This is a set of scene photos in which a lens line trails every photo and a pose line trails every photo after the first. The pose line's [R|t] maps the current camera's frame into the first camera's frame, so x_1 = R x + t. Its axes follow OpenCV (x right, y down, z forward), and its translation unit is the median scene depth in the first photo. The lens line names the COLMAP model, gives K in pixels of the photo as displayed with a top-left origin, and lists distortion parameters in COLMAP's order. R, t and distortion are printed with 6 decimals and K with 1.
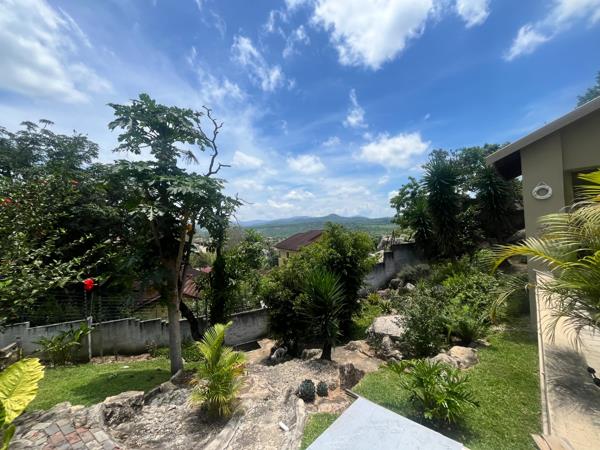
lens RADIAL K [[242.6, 0, 300.0], [0, 242.6, 225.0], [0, 0, 1]] dist [-0.000663, 0.000157]
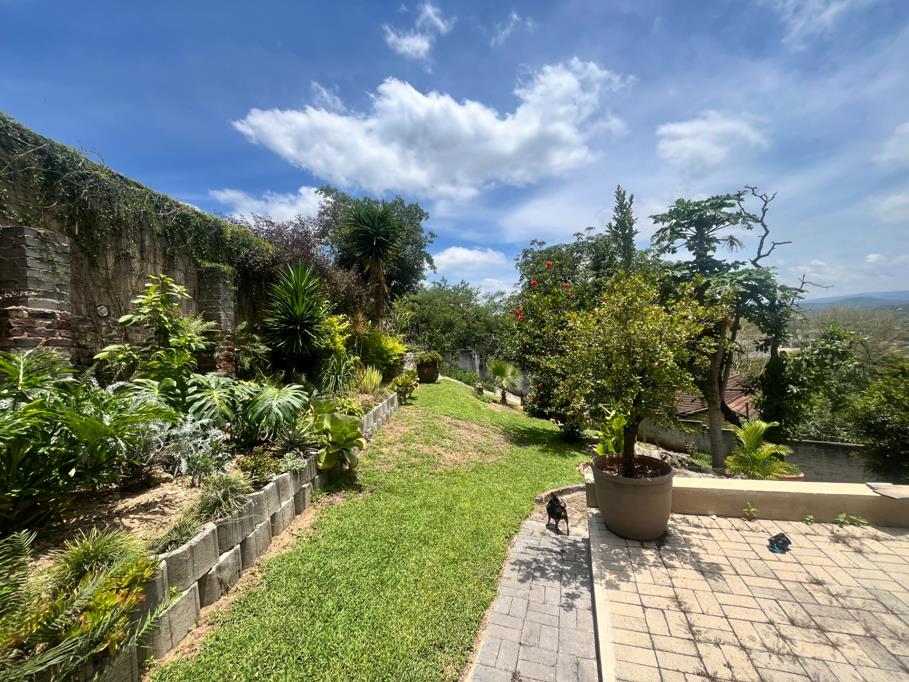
lens RADIAL K [[367.5, 0, 454.5], [0, 367.5, 341.0], [0, 0, 1]] dist [-0.000663, 0.000157]
pose [[0.444740, 0.019642, -0.895444, 0.302941], [0.052683, 0.997455, 0.048046, -0.041109], [0.894109, -0.068543, 0.442574, -0.520134]]
